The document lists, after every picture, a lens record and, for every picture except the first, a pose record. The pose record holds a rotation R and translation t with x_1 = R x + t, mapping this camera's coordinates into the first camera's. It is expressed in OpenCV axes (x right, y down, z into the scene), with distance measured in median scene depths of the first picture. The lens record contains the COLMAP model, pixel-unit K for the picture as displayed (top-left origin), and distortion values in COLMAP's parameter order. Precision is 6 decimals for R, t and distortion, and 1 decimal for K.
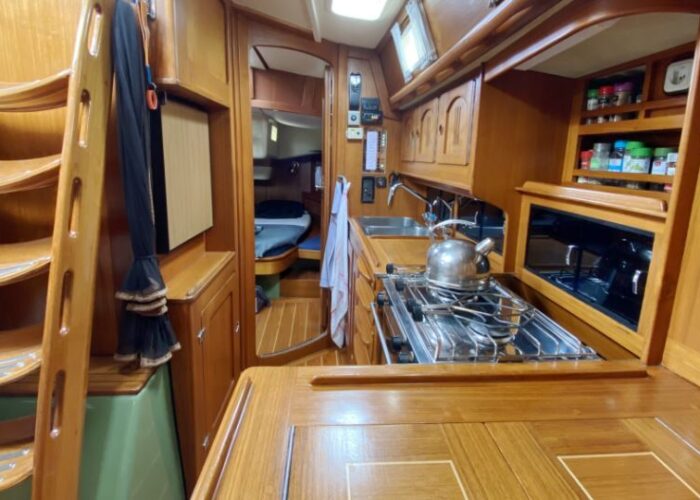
lens RADIAL K [[357.3, 0, 339.8], [0, 357.3, 220.5], [0, 0, 1]] dist [-0.003412, -0.002137]
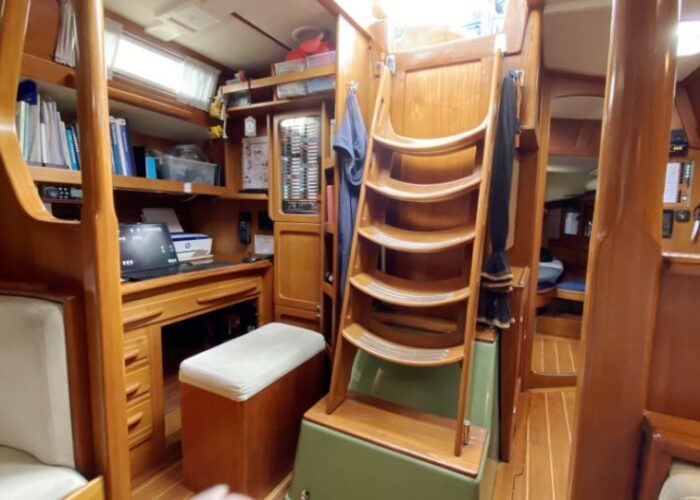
lens RADIAL K [[357.3, 0, 349.5], [0, 357.3, 249.4], [0, 0, 1]] dist [-0.003412, -0.002137]
pose [[0.855897, 0.042677, -0.515383, -0.154151], [-0.082573, 0.995081, -0.054730, 0.108854], [0.510512, 0.089400, 0.855211, -0.252865]]
